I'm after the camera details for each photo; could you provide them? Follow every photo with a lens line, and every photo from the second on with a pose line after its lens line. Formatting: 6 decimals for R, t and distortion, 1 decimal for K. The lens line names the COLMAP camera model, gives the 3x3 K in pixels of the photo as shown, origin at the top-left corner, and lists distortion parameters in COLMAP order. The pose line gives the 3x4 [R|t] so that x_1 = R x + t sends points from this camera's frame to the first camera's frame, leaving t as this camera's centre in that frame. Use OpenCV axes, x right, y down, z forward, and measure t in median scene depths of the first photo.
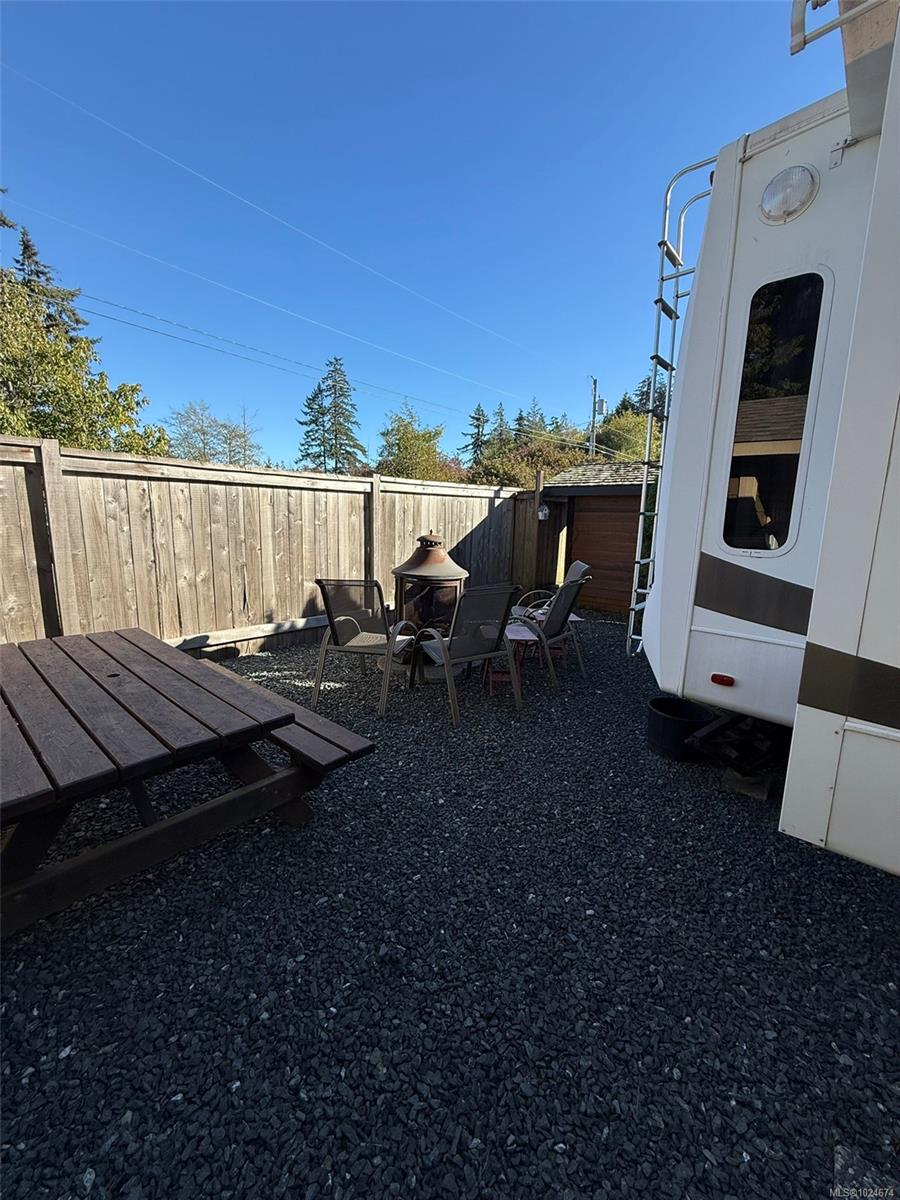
lens RADIAL K [[476.0, 0, 449.4], [0, 476.0, 589.4], [0, 0, 1]] dist [-0.000256, 0.000253]
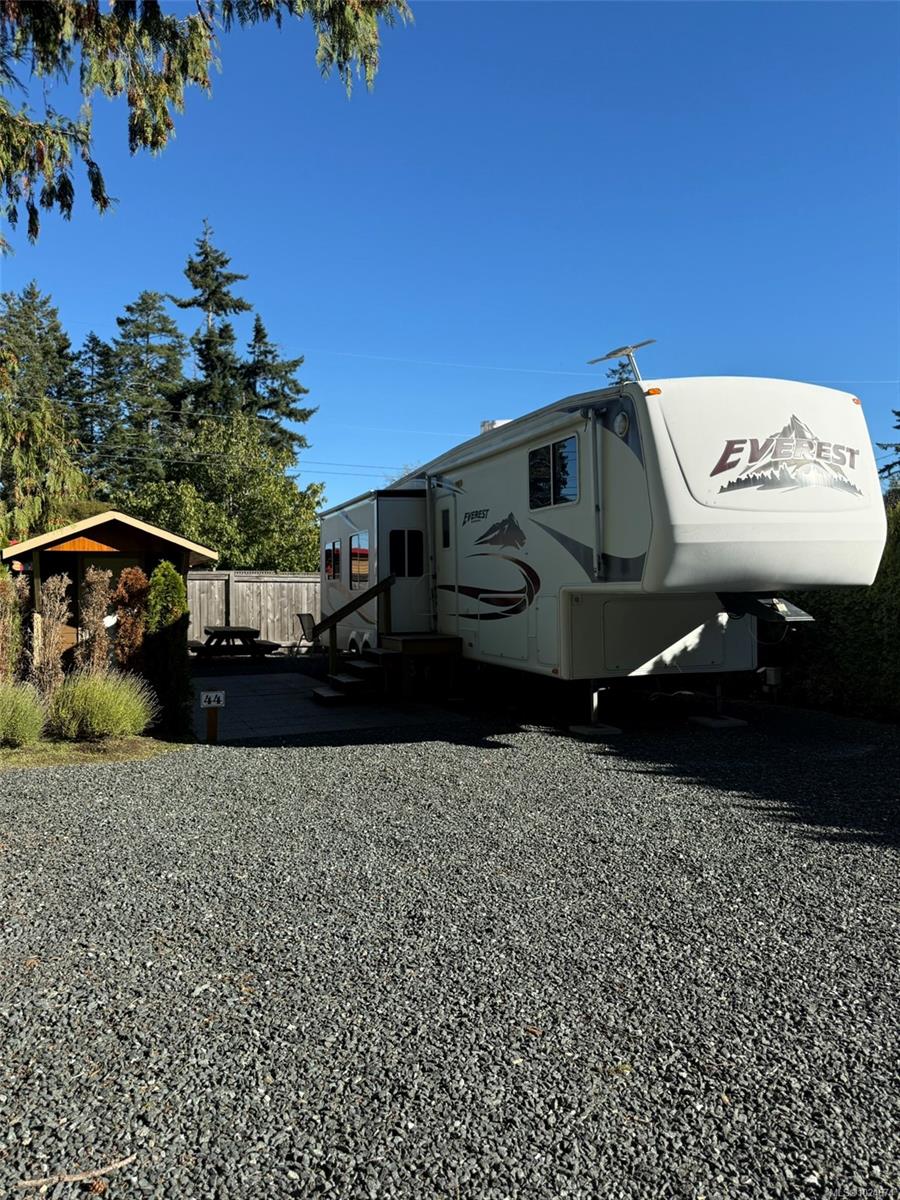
lens RADIAL K [[908.0, 0, 446.8], [0, 908.0, 595.7], [0, 0, 1]] dist [0.064767, -0.073663]
pose [[0.878842, -0.024740, -0.476471, 0.137978], [-0.052719, 0.987504, -0.148515, 0.028032], [0.474191, 0.155640, 0.866556, -0.148504]]
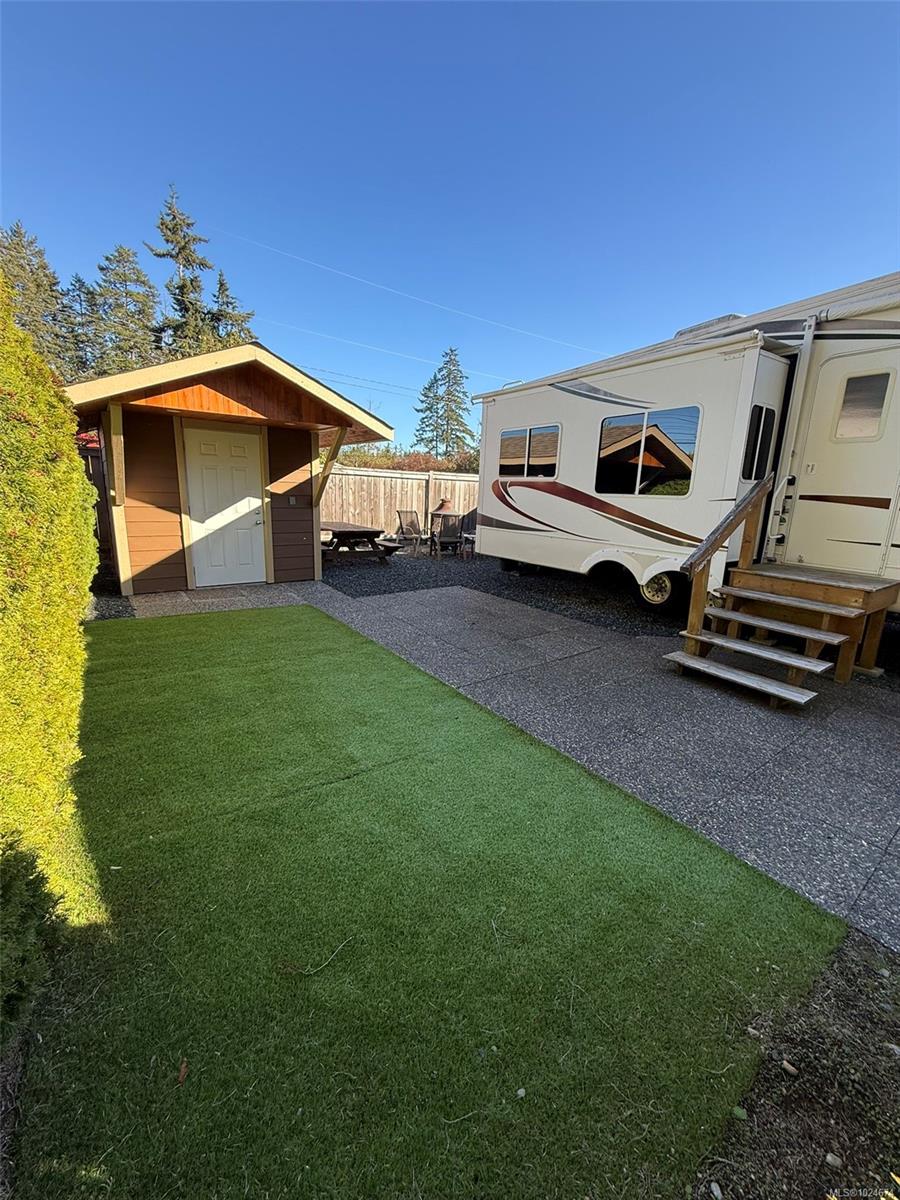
lens RADIAL K [[476.0, 0, 449.4], [0, 476.0, 593.3], [0, 0, 1]] dist [-0.000256, 0.000253]
pose [[0.973498, 0.063344, -0.219749, 0.030195], [-0.053459, 0.997285, 0.050651, 0.013628], [0.222360, -0.037561, 0.974241, -0.076382]]
